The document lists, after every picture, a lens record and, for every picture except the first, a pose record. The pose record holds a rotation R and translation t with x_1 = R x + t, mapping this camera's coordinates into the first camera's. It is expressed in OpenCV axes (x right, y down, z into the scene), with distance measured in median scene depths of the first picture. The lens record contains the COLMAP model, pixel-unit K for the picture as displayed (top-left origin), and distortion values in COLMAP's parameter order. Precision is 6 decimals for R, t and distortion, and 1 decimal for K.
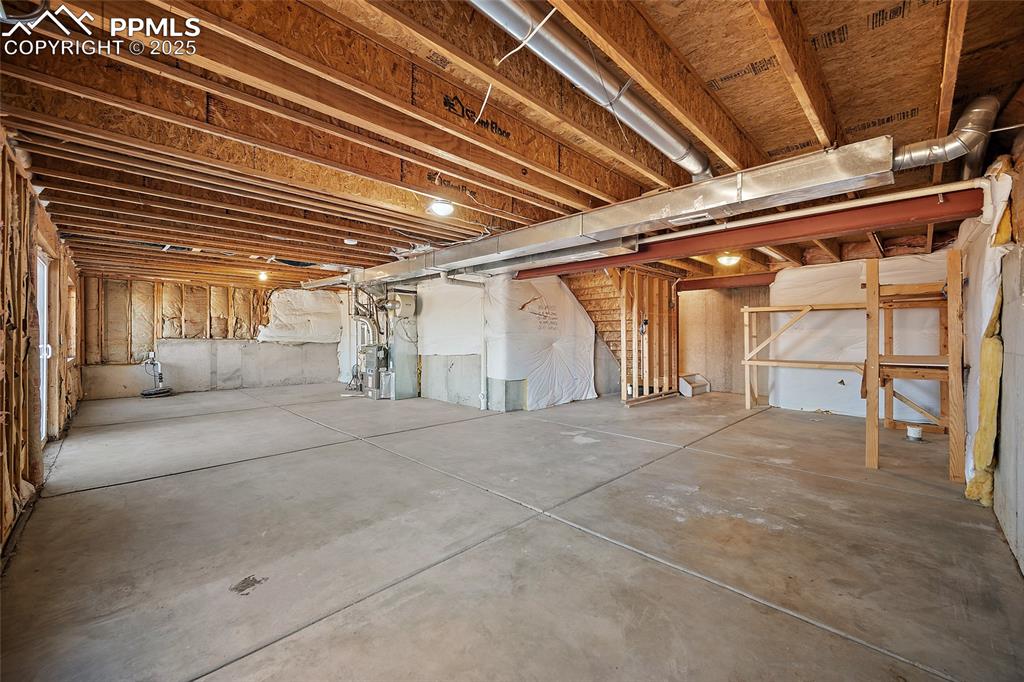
lens RADIAL K [[404.9, 0, 511.8], [0, 404.9, 337.8], [0, 0, 1]] dist [0.000023, -0.000277]
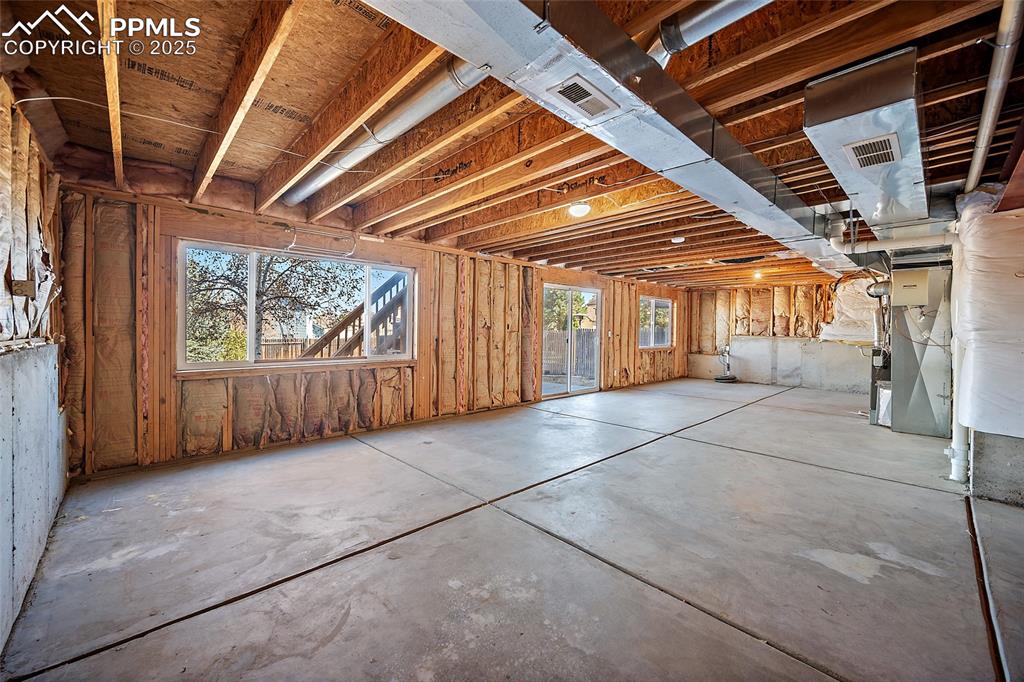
lens RADIAL K [[404.9, 0, 512.0], [0, 404.9, 335.3], [0, 0, 1]] dist [0.000023, -0.000277]
pose [[-0.029323, 0.010289, -0.999517, 0.400988], [-0.013672, 0.999849, 0.010693, -0.002971], [0.999476, 0.013979, -0.029178, 0.394574]]
